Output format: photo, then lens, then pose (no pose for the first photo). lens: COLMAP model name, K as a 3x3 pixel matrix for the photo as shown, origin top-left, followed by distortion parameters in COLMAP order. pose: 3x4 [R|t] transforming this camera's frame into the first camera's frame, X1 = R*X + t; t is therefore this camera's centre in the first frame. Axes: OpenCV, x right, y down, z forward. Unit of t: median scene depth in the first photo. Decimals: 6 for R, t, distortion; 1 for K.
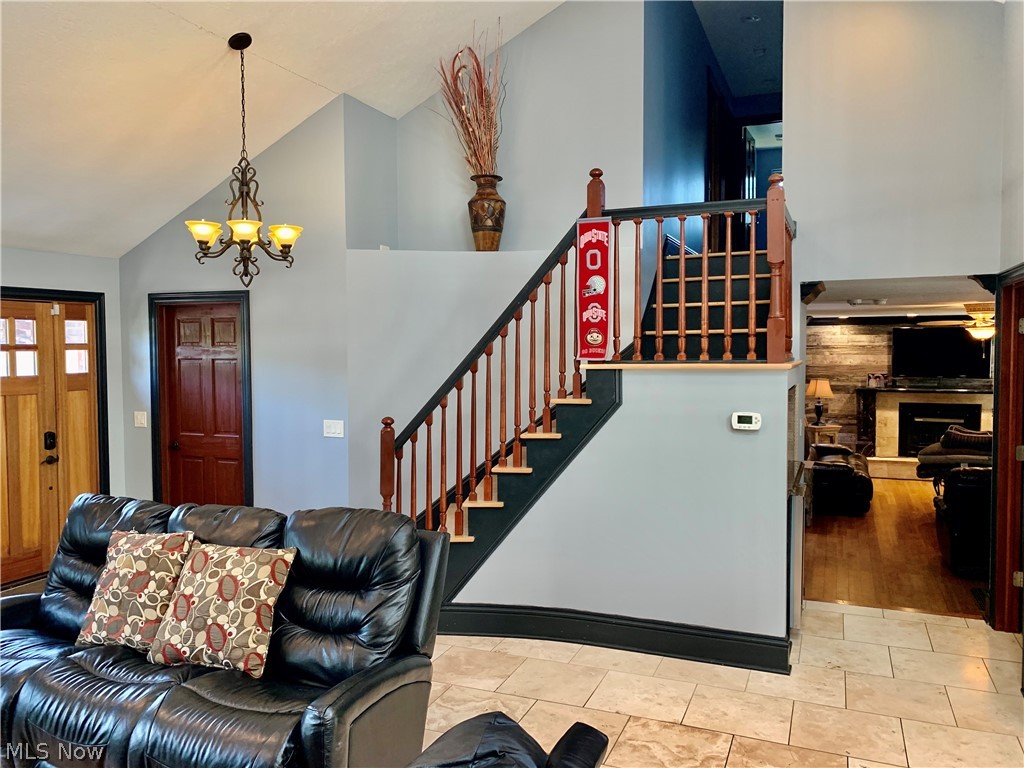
lens RADIAL K [[782.6, 0, 513.6], [0, 782.6, 387.2], [0, 0, 1]] dist [0.009500, 0.004775]
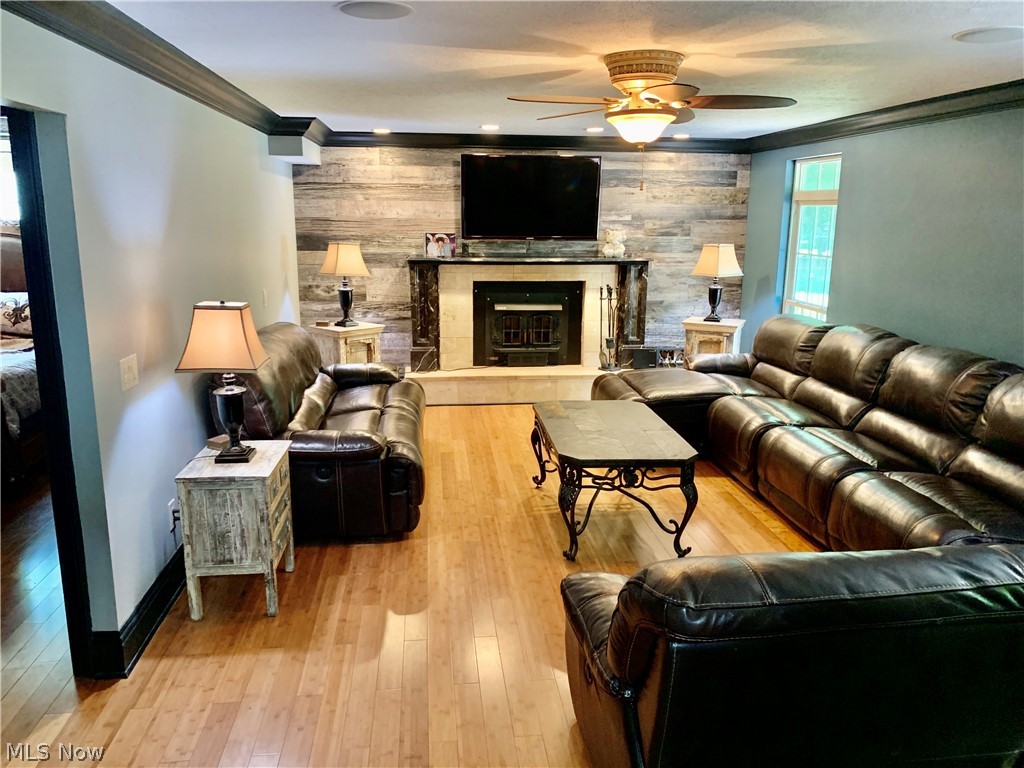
lens RADIAL K [[782.6, 0, 513.6], [0, 782.6, 384.9], [0, 0, 1]] dist [0.009500, 0.004775]
pose [[0.868750, -0.087646, 0.487433, 0.209160], [0.008716, 0.986769, 0.161898, 0.000591], [-0.495174, -0.136400, 0.858020, 0.438901]]
